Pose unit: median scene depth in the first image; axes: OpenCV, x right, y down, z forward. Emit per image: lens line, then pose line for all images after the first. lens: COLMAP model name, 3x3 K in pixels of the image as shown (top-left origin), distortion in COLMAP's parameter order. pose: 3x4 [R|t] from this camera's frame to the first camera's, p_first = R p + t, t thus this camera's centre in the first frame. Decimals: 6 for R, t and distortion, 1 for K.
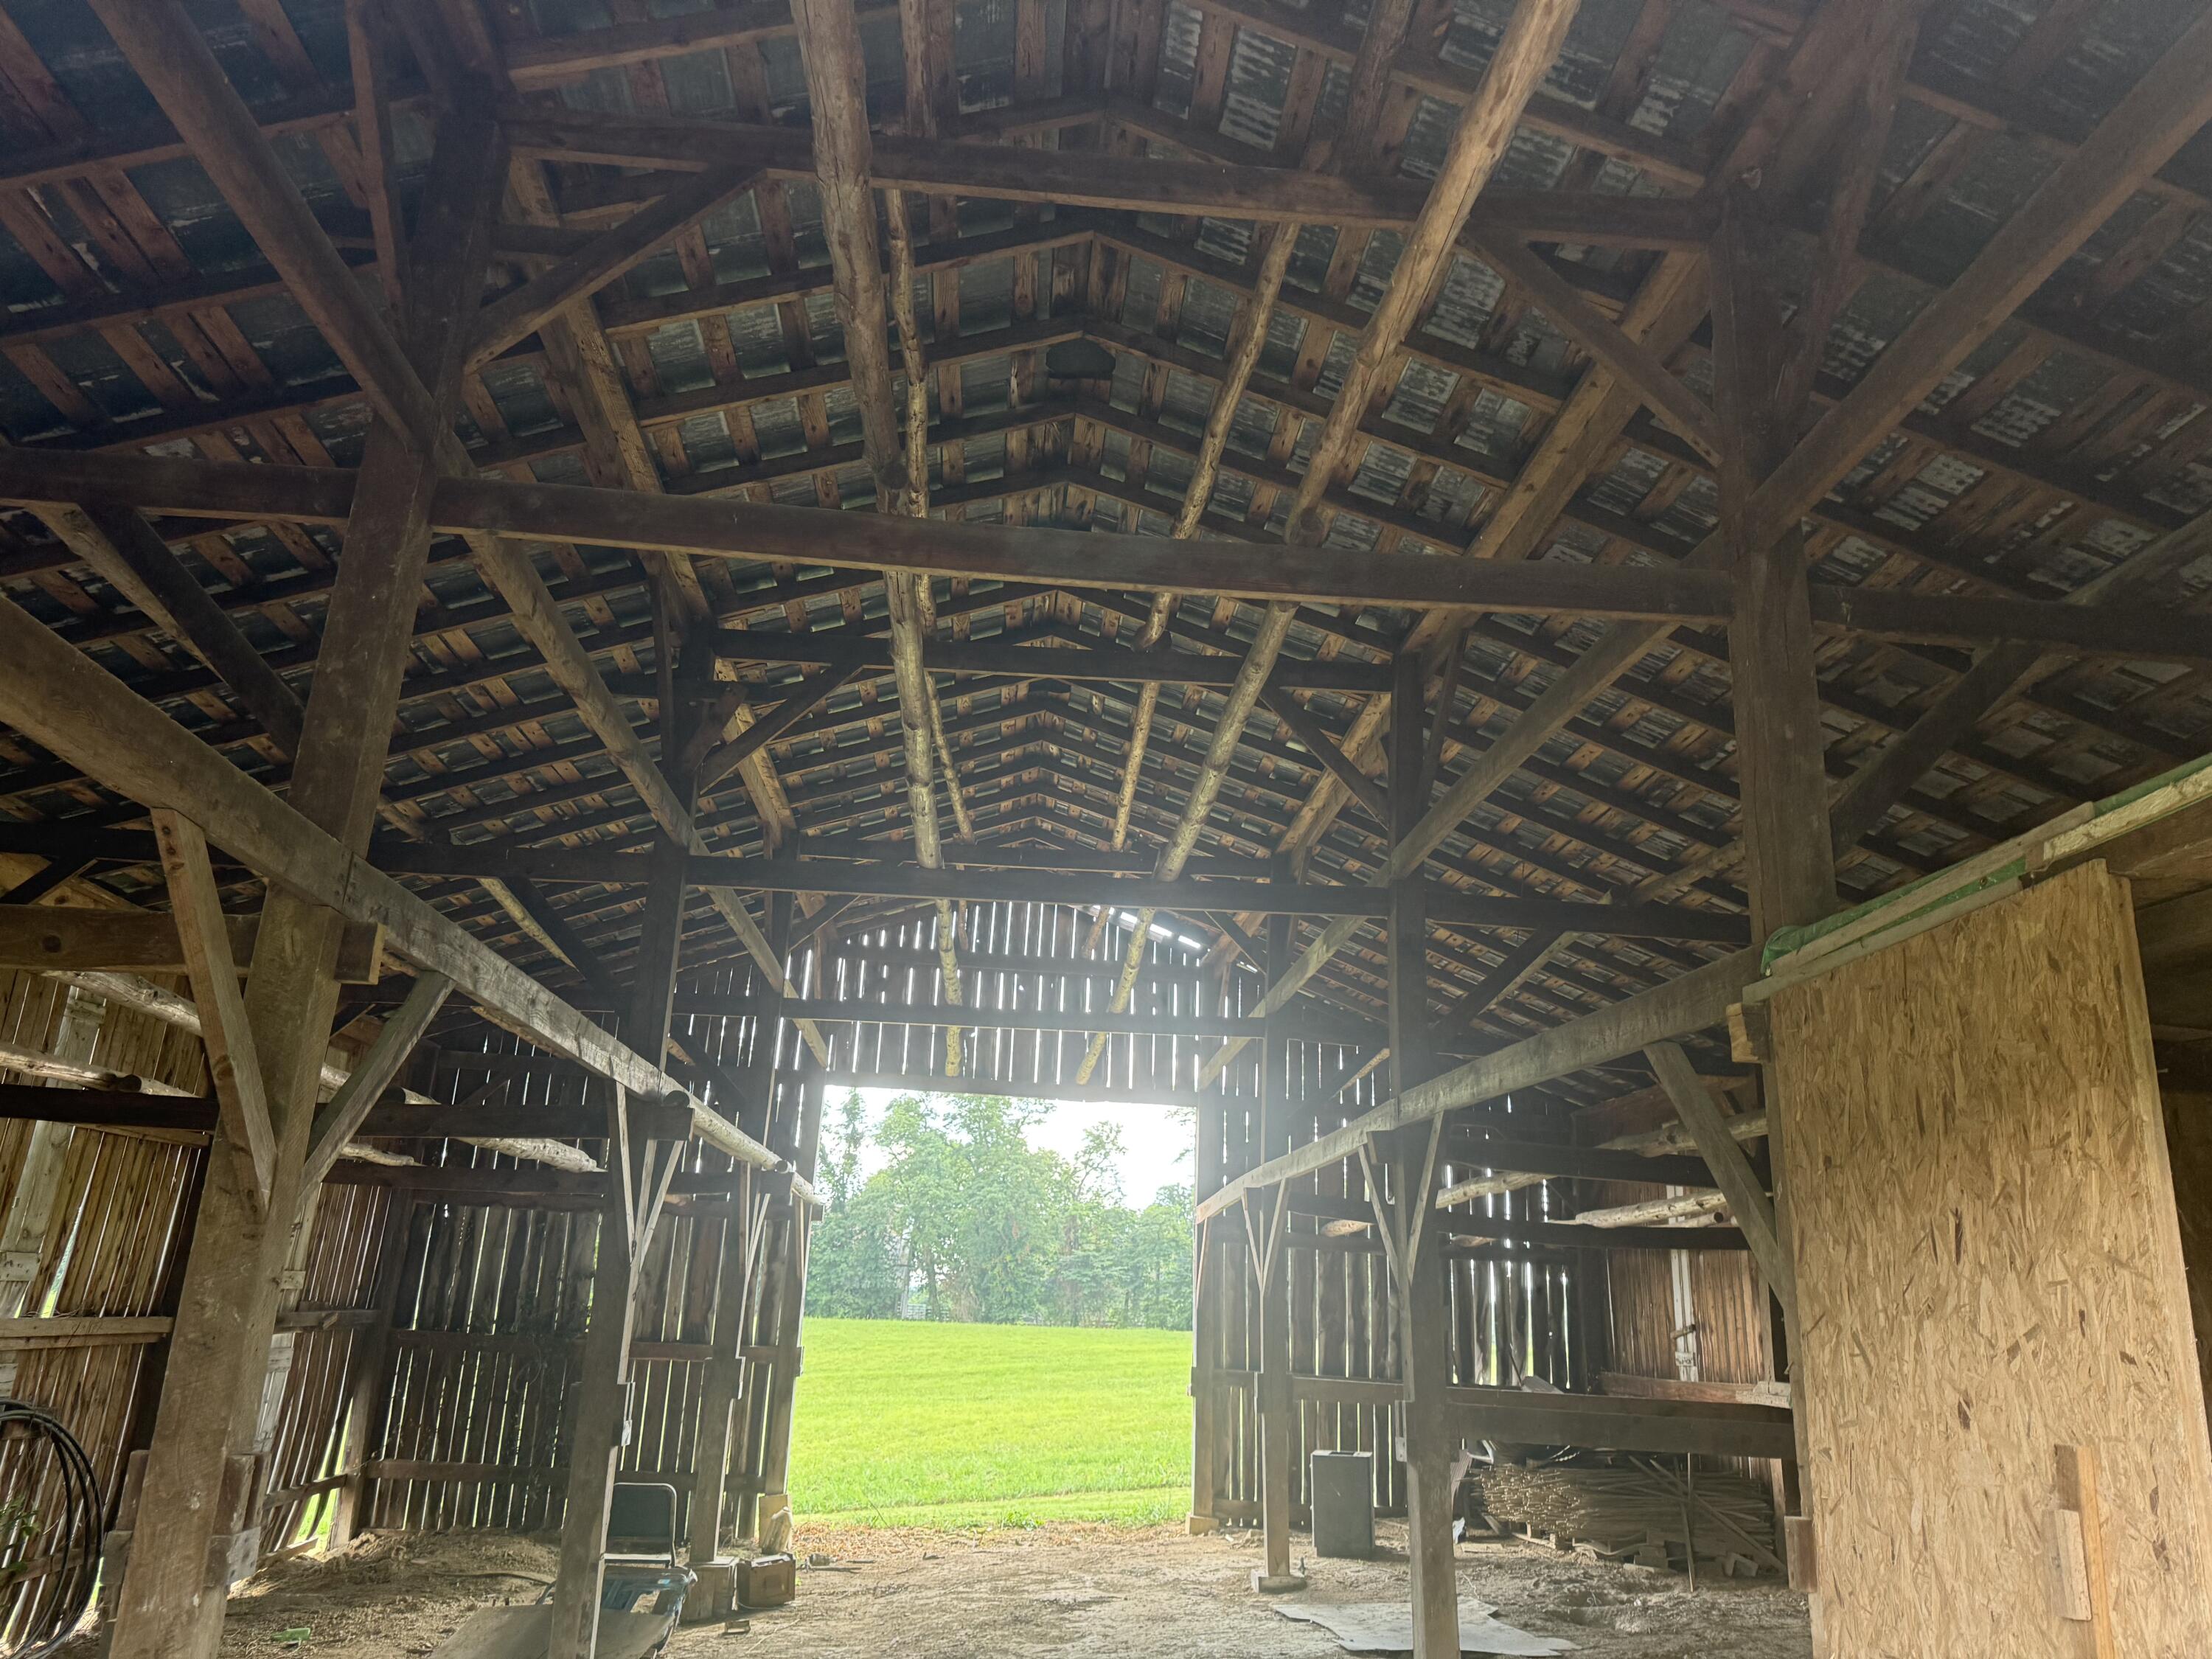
lens RADIAL K [[1543.5, 0, 1102.9], [0, 1543.5, 816.3], [0, 0, 1]] dist [0.025012, -0.029626]
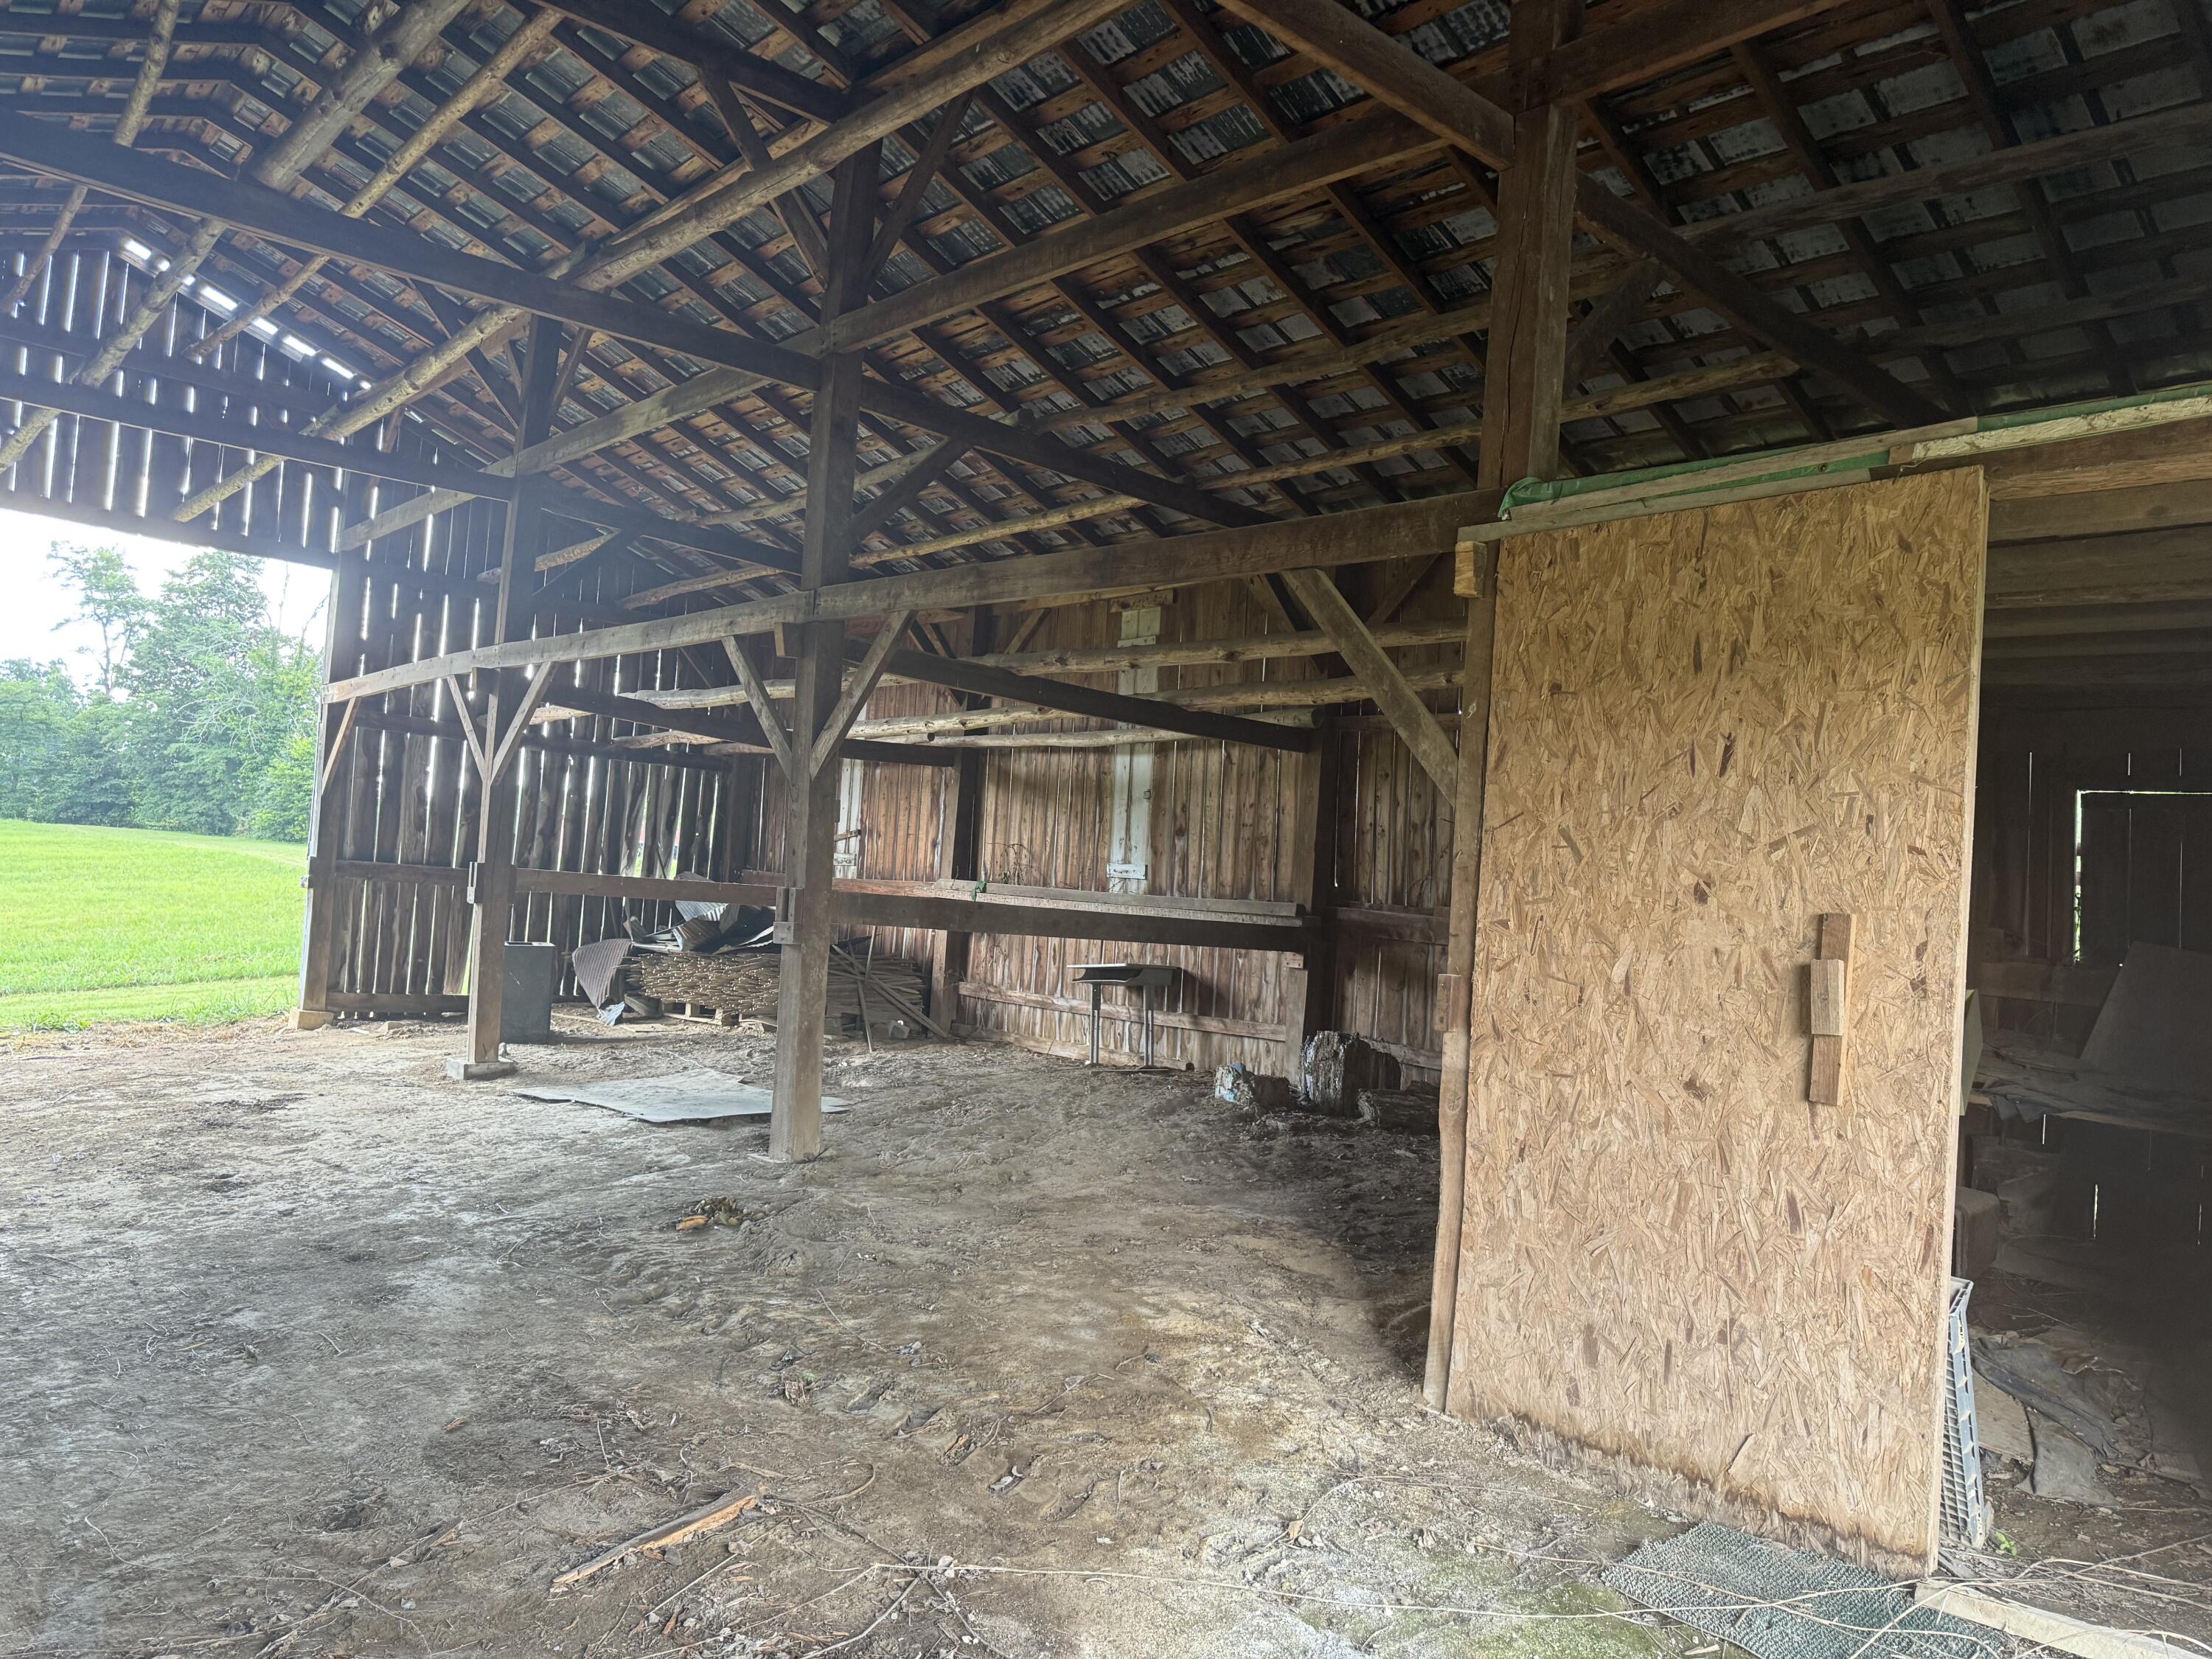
lens RADIAL K [[1543.5, 0, 1105.9], [0, 1543.5, 821.5], [0, 0, 1]] dist [0.025012, -0.029626]
pose [[0.788595, 0.039040, 0.613672, -0.342618], [-0.223639, 0.947849, 0.227086, 0.090966], [-0.572803, -0.316320, 0.756200, 0.204676]]
